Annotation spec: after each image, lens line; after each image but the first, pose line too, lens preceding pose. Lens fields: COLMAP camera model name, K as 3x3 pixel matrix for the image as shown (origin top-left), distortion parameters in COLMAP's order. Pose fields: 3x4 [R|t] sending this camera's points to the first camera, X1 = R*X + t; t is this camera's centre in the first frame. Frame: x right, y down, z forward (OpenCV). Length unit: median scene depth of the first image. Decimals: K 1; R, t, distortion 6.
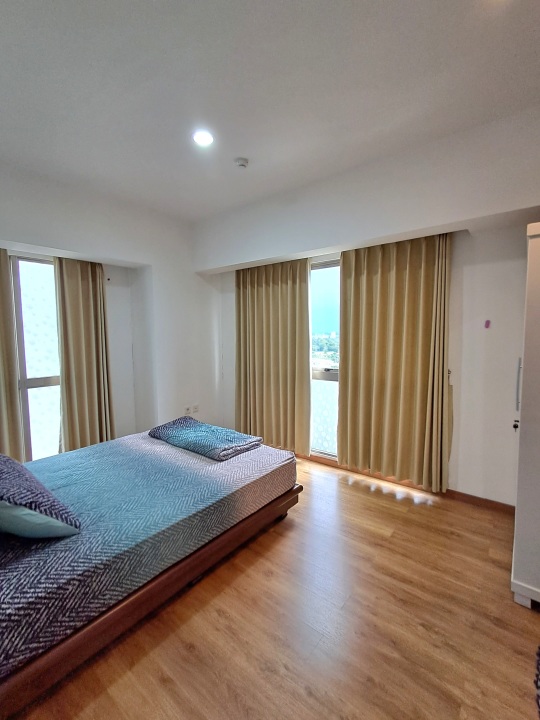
lens RADIAL K [[329.5, 0, 267.4], [0, 329.5, 357.7], [0, 0, 1]] dist [0.005335, 0.000302]
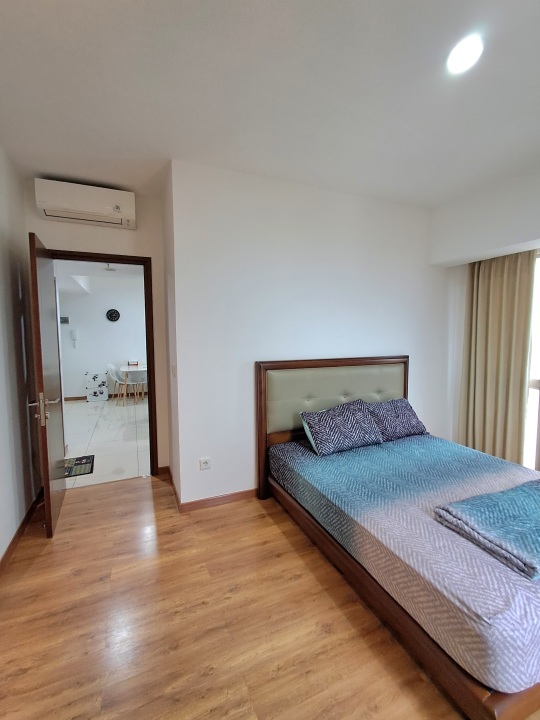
lens RADIAL K [[329.5, 0, 267.7], [0, 329.5, 362.3], [0, 0, 1]] dist [0.005335, 0.000302]
pose [[-0.485807, 0.088166, -0.869608, 0.817765], [-0.052643, 0.990142, 0.129796, -0.114111], [0.872479, 0.108834, -0.476377, 1.325222]]
